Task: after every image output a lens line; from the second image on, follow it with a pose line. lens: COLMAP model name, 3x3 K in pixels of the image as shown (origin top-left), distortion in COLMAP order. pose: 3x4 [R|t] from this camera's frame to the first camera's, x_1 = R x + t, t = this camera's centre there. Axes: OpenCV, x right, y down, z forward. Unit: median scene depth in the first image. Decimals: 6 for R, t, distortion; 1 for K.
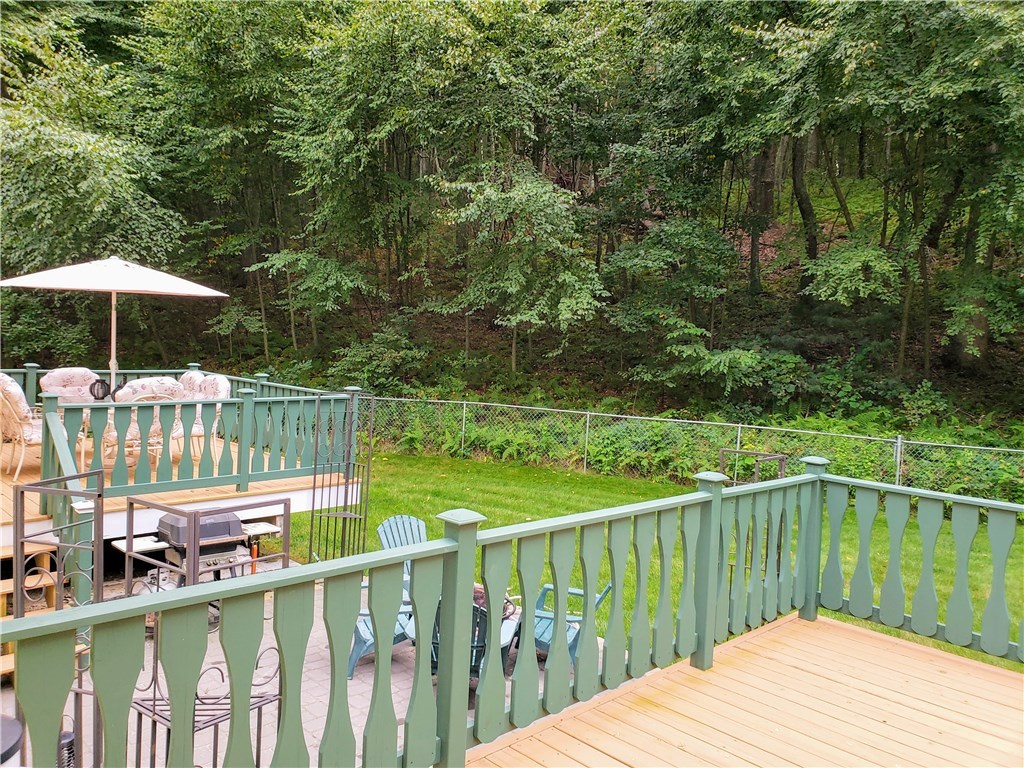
lens RADIAL K [[797.7, 0, 511.9], [0, 797.7, 380.7], [0, 0, 1]] dist [0.025111, -0.017960]
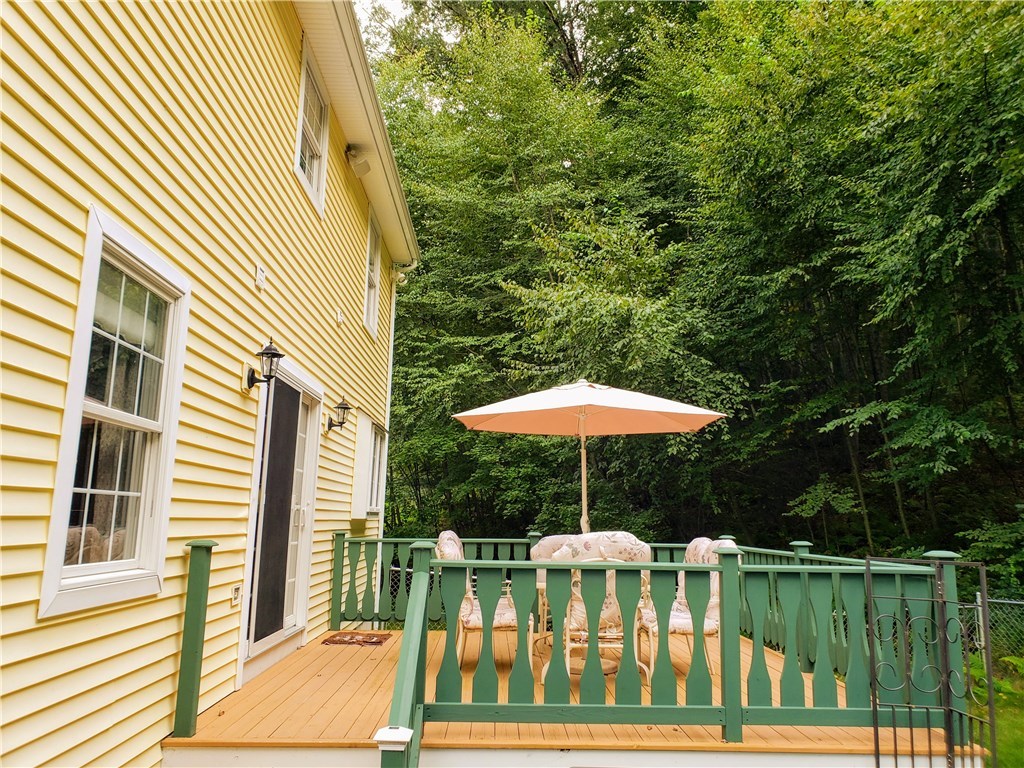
lens RADIAL K [[797.7, 0, 504.5], [0, 797.7, 378.0], [0, 0, 1]] dist [0.025111, -0.017960]
pose [[0.732377, -0.152802, -0.663532, -0.024007], [-0.022270, 0.968598, -0.247635, 0.017636], [0.680535, 0.196139, 0.705976, 0.214175]]
